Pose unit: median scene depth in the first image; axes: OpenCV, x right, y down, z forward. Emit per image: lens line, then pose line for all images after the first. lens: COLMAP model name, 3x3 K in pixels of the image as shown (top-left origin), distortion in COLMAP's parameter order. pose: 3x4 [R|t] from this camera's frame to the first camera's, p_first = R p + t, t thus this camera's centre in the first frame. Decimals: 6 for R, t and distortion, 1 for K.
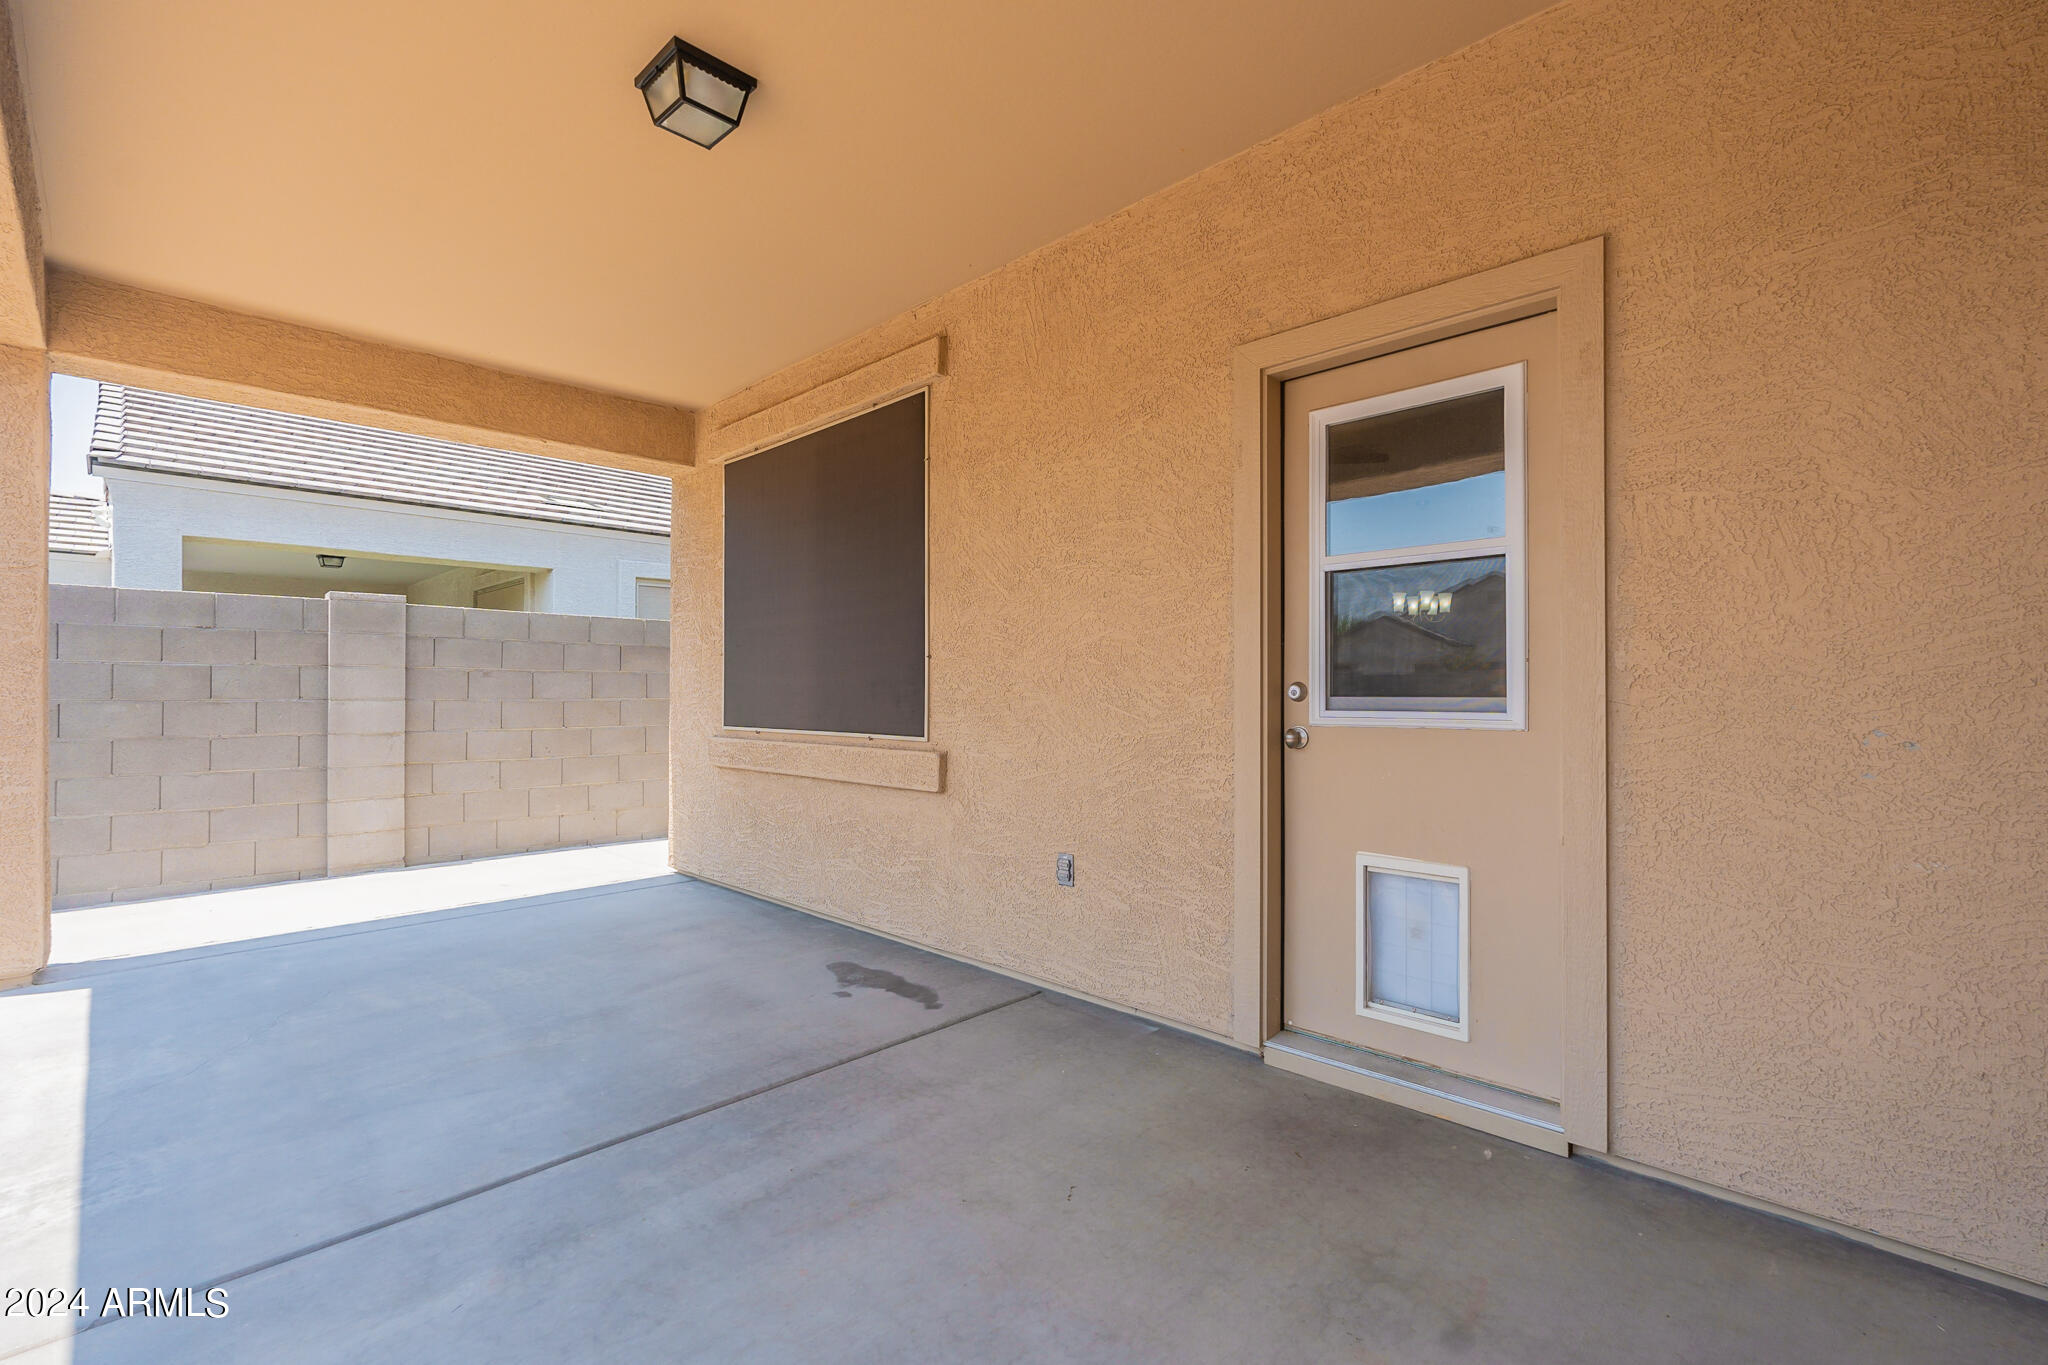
lens RADIAL K [[908.4, 0, 1014.7], [0, 908.4, 692.2], [0, 0, 1]] dist [0.000685, -0.000306]
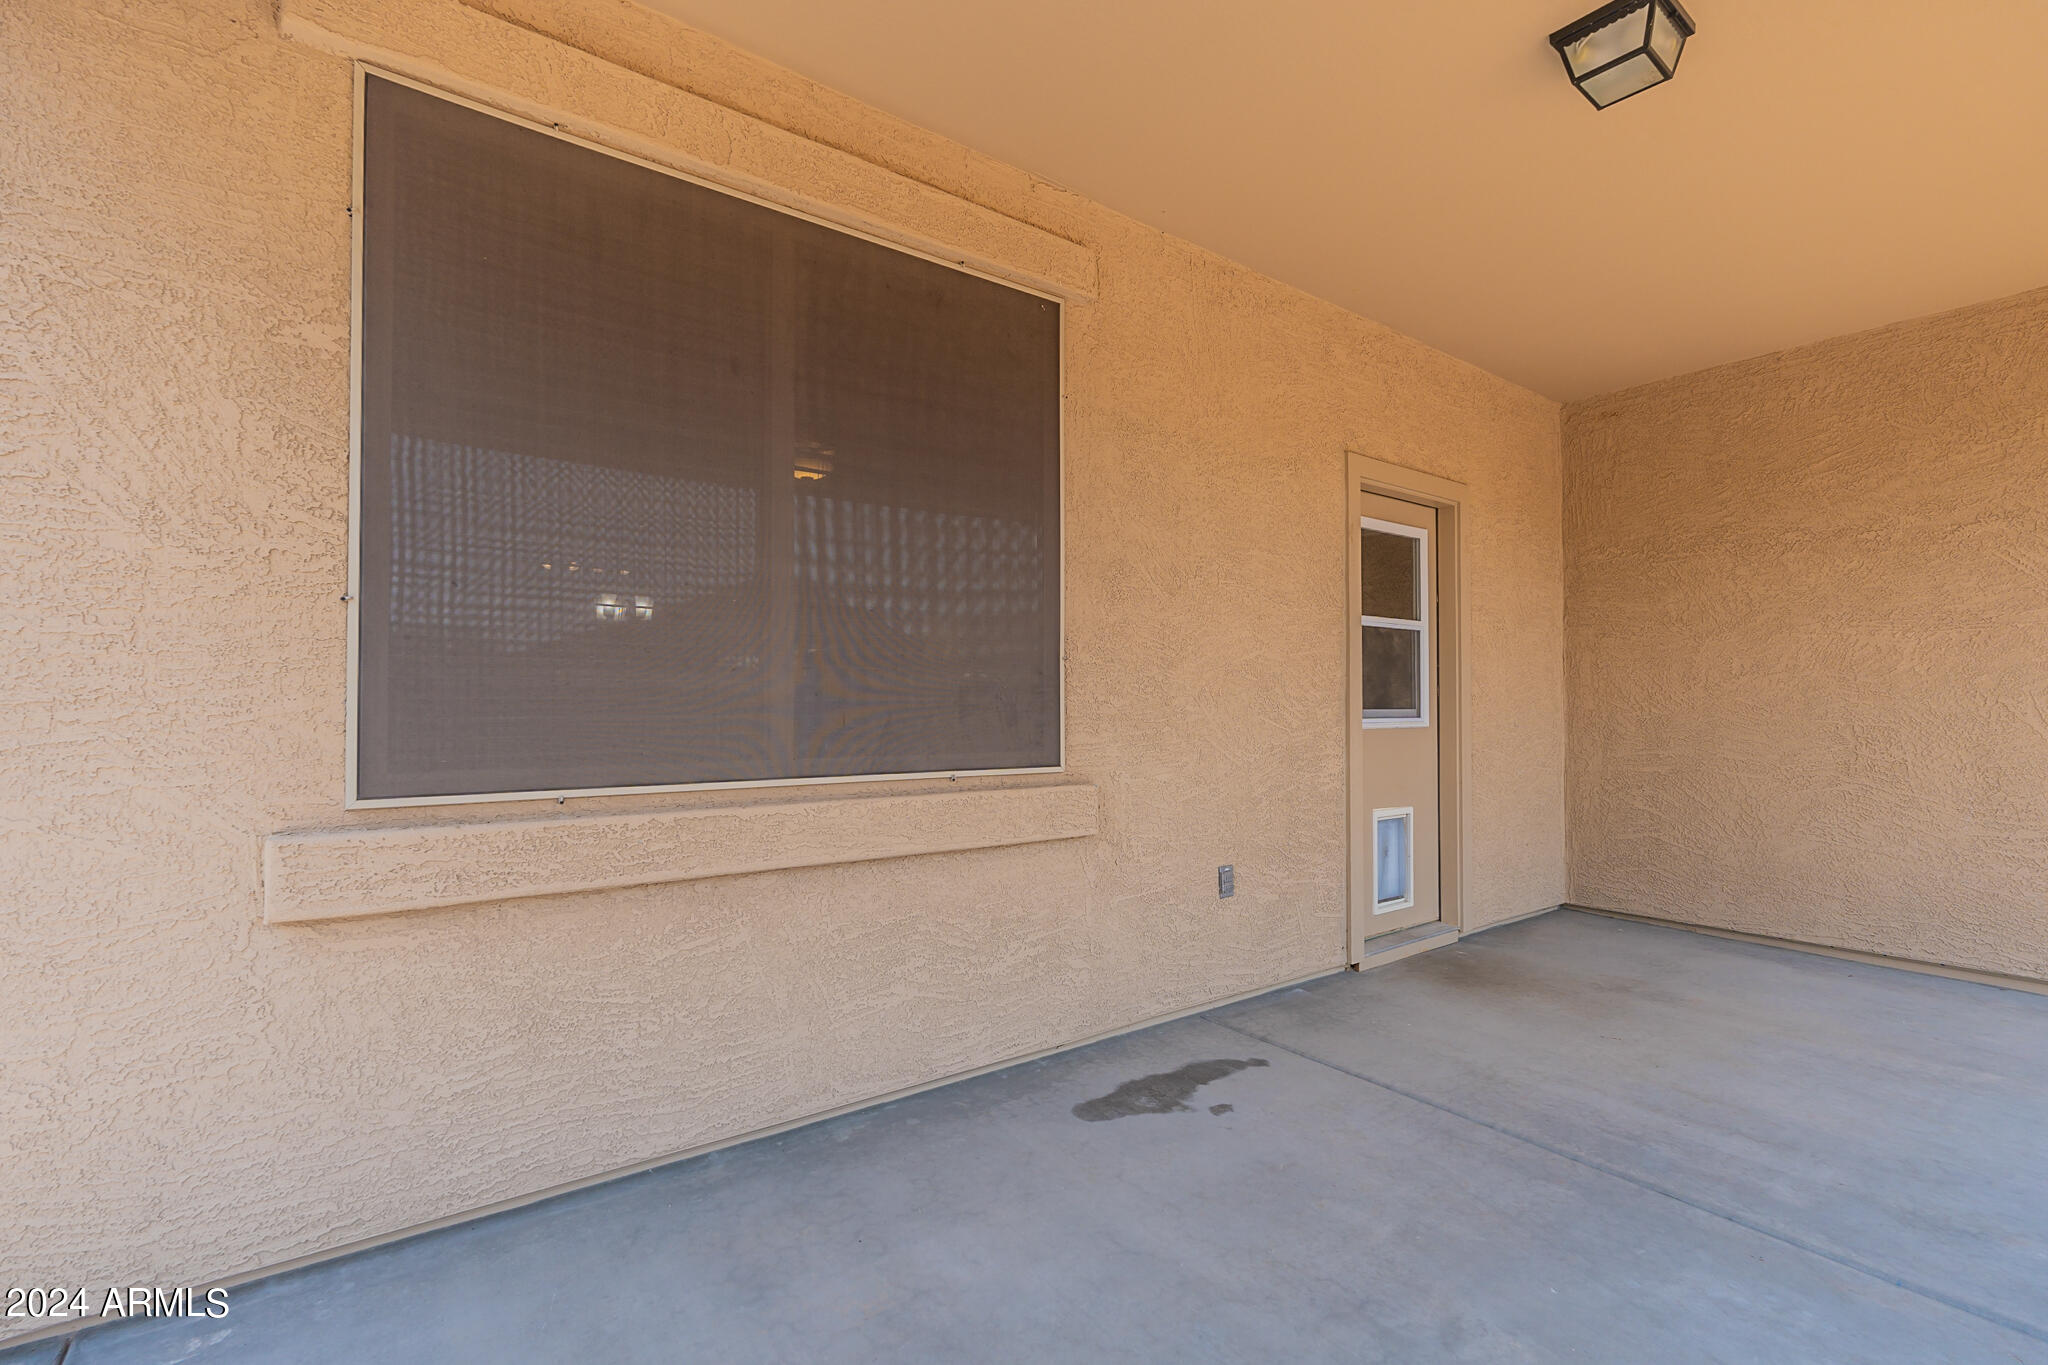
lens RADIAL K [[908.4, 0, 1017.2], [0, 908.4, 692.6], [0, 0, 1]] dist [0.000685, -0.000306]
pose [[0.155296, 0.011283, 0.987803, -0.948407], [-0.004298, 0.999933, -0.010746, -0.003195], [-0.987859, -0.002577, 0.155334, 1.035380]]
